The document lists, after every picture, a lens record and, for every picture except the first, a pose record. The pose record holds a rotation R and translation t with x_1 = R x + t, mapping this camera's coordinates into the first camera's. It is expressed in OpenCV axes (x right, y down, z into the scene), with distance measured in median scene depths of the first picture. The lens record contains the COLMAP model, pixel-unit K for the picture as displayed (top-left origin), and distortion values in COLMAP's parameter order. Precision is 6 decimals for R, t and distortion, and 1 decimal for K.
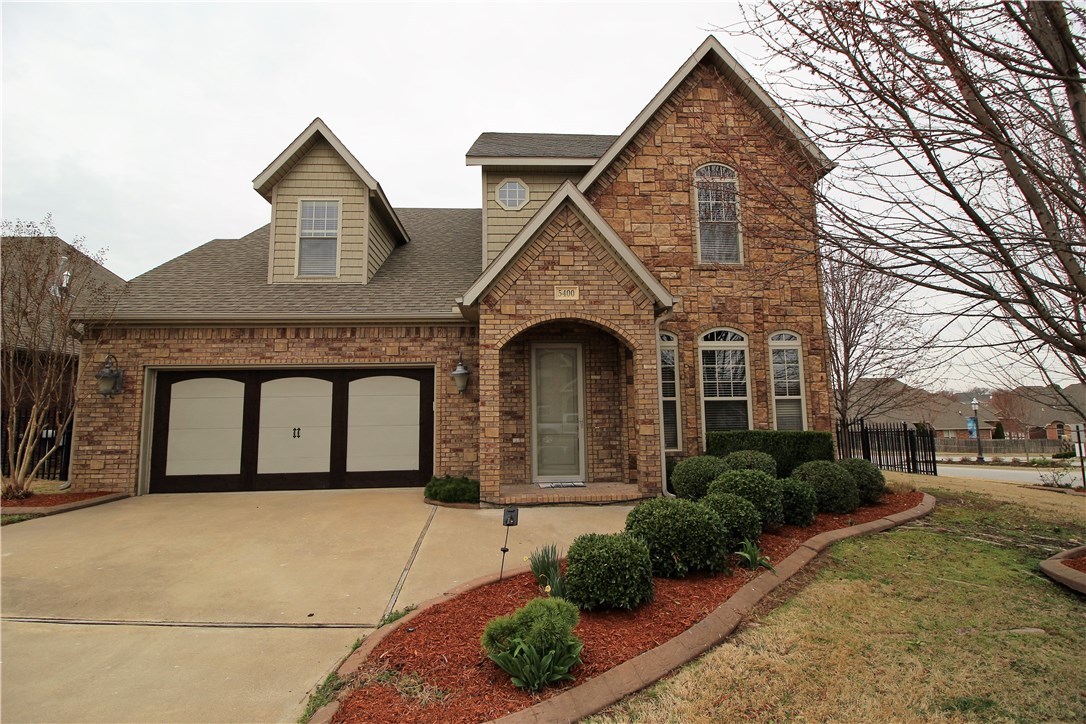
lens RADIAL K [[511.0, 0, 539.3], [0, 511.0, 358.7], [0, 0, 1]] dist [-0.011240, -0.002009]
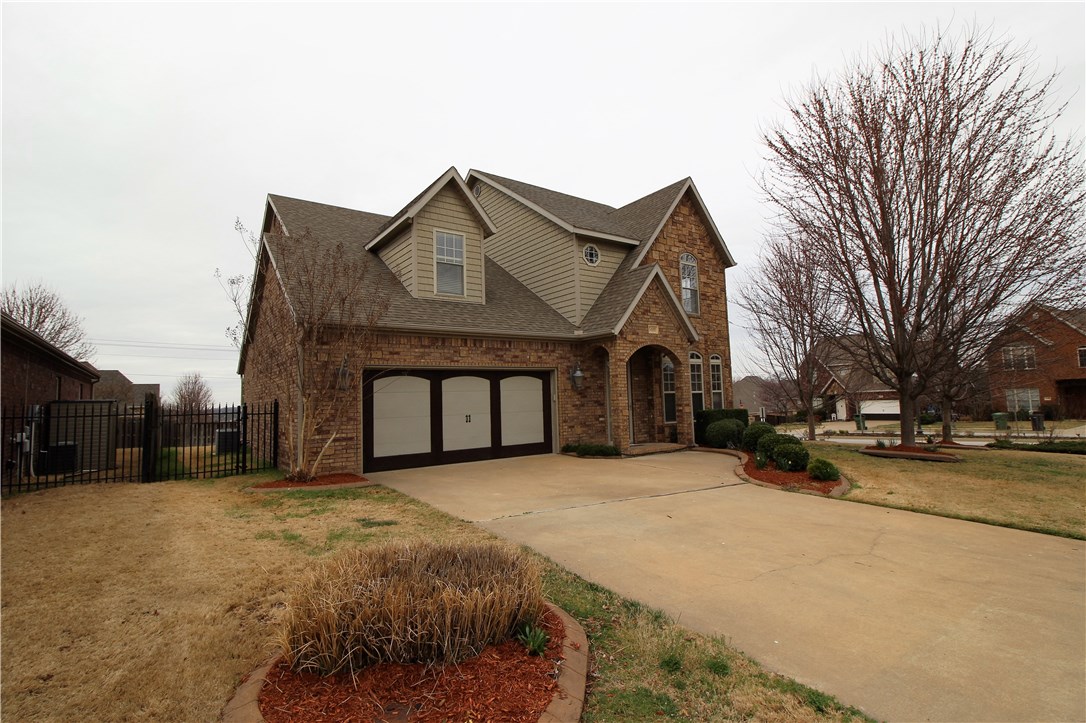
lens RADIAL K [[511.0, 0, 547.6], [0, 511.0, 366.7], [0, 0, 1]] dist [-0.011240, -0.002009]
pose [[0.847424, 0.024410, 0.530356, -1.007018], [-0.039806, 0.999052, 0.017622, -0.019749], [-0.529423, -0.036045, 0.847592, -0.218732]]
